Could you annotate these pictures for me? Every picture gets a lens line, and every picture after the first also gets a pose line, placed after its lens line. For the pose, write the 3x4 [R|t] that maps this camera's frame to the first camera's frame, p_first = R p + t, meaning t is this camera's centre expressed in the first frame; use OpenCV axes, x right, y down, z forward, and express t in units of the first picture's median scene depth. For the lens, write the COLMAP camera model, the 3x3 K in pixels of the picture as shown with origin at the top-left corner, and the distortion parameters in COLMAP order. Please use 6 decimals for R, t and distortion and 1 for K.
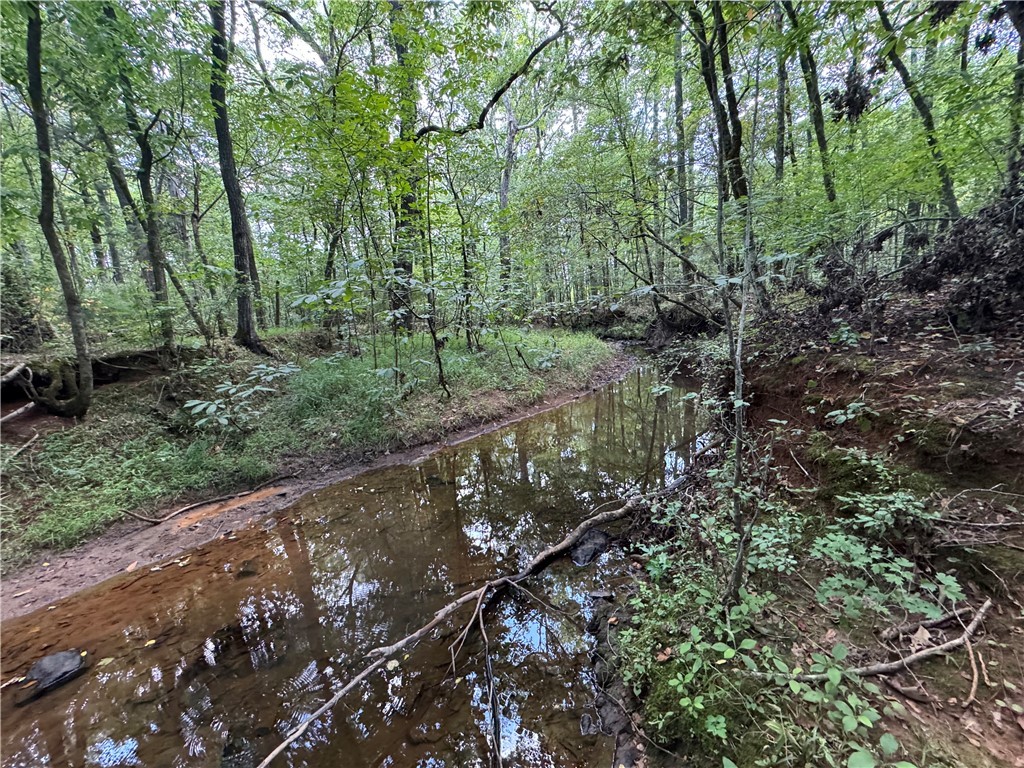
lens RADIAL K [[413.8, 0, 510.0], [0, 413.8, 381.1], [0, 0, 1]] dist [-0.000232, -0.000268]
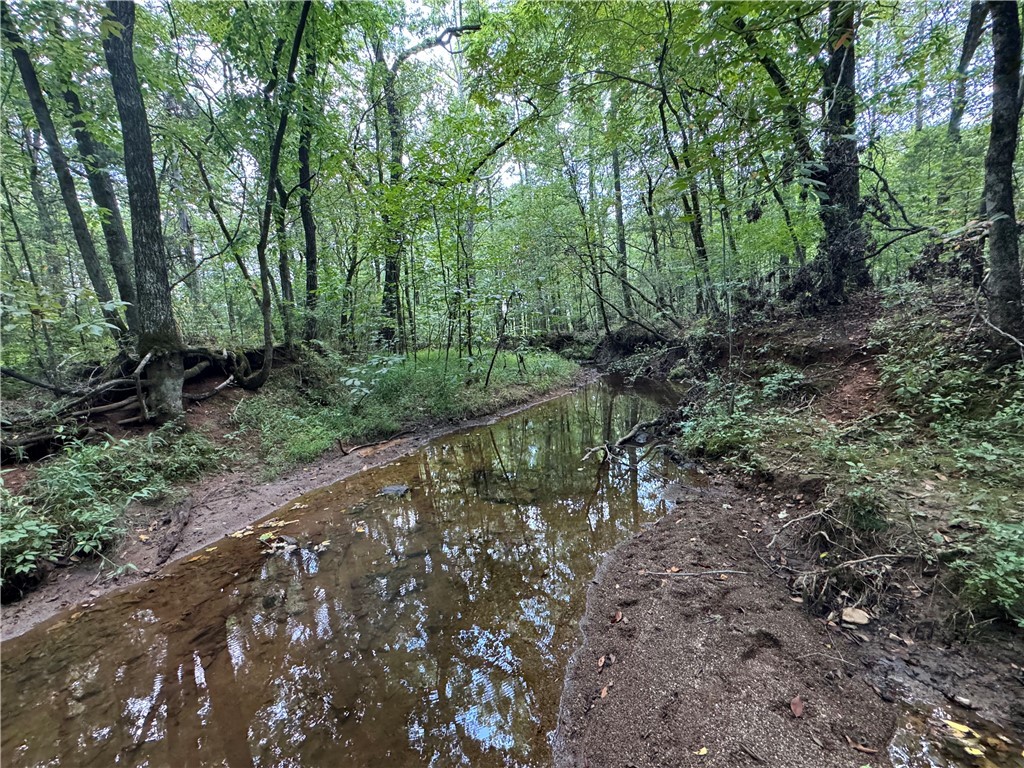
lens RADIAL K [[413.8, 0, 511.4], [0, 413.8, 387.4], [0, 0, 1]] dist [-0.000232, -0.000268]
pose [[0.983028, -0.017434, 0.182623, -0.491546], [0.029212, 0.997648, -0.062004, 0.194476], [-0.181112, 0.066287, 0.981226, -0.489943]]
